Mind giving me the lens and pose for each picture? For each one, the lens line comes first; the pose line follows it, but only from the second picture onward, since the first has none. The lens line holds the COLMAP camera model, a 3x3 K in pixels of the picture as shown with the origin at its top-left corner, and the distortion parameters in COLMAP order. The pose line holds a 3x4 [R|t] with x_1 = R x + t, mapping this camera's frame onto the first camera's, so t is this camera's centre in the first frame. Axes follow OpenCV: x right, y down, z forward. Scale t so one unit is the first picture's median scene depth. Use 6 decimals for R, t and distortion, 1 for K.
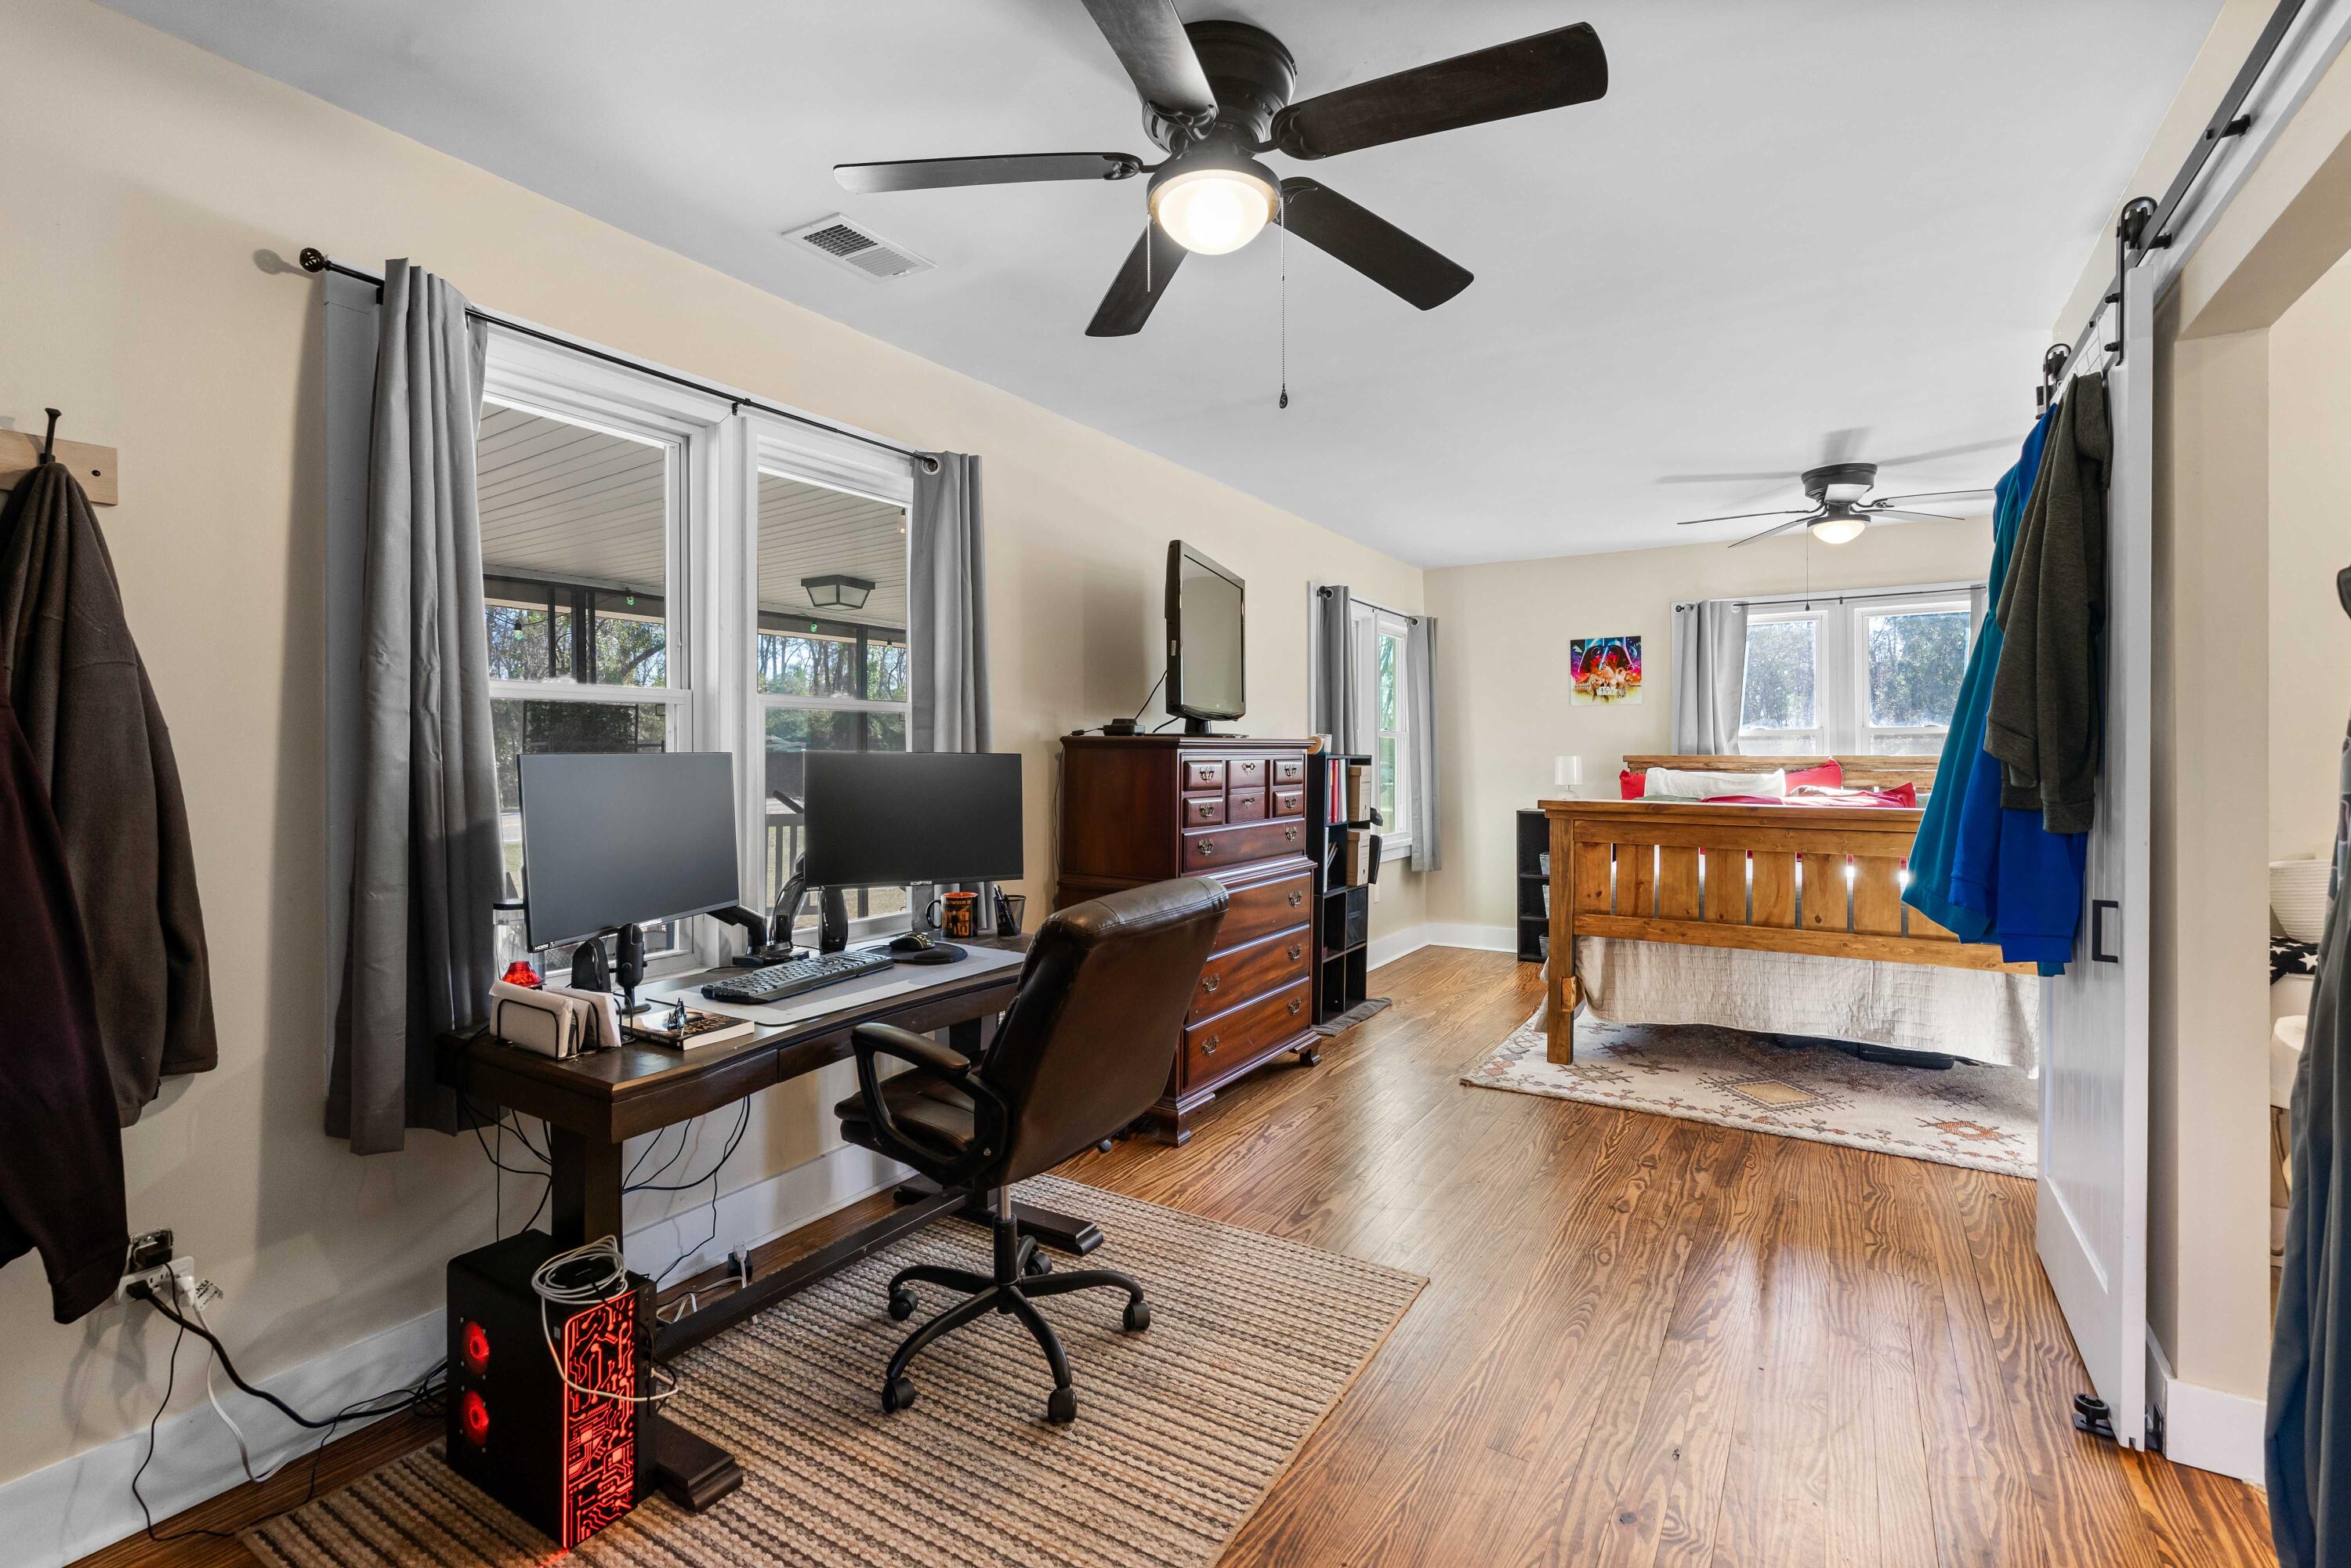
lens RADIAL K [[1075.9, 0, 1172.8], [0, 1075.9, 767.3], [0, 0, 1]] dist [-0.004312, -0.000391]
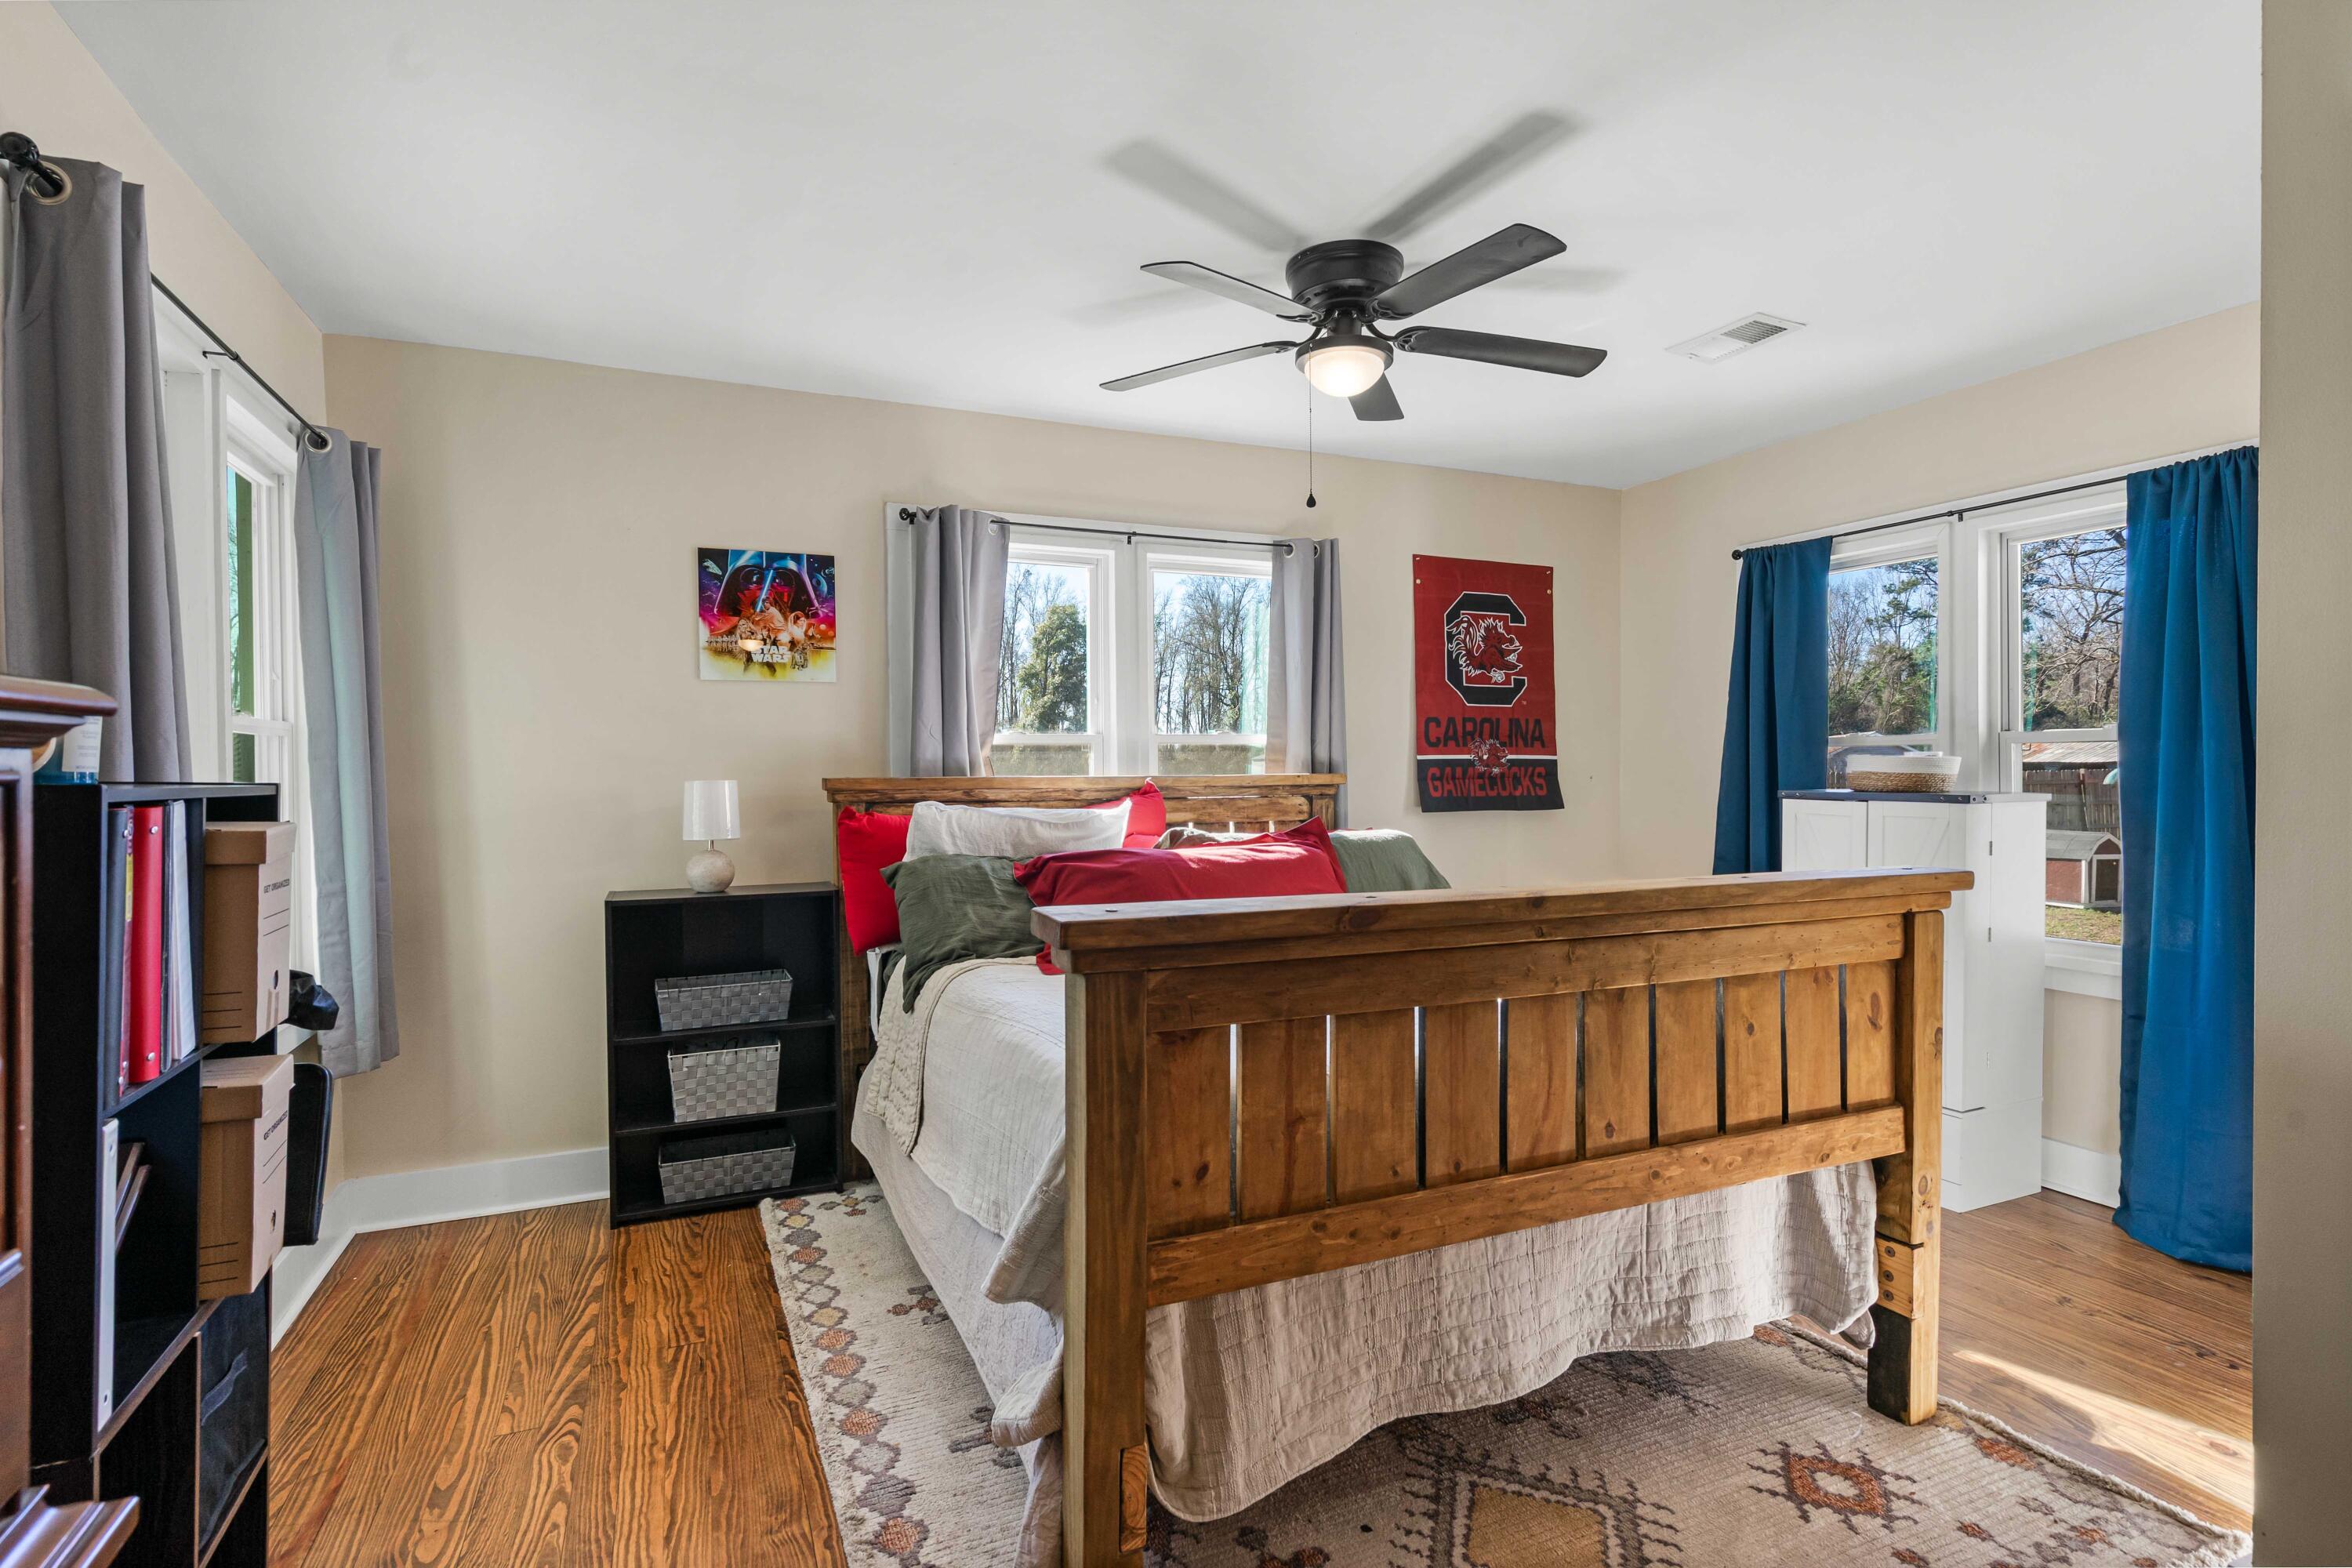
lens RADIAL K [[1136.2, 0, 1176.0], [0, 1136.2, 784.0], [0, 0, 1]] dist [0.002782, 0.000261]
pose [[0.560016, -0.013556, 0.828371, 0.069789], [0.016292, 0.999853, 0.005348, -0.009859], [-0.828322, 0.010501, 0.560154, 0.658995]]
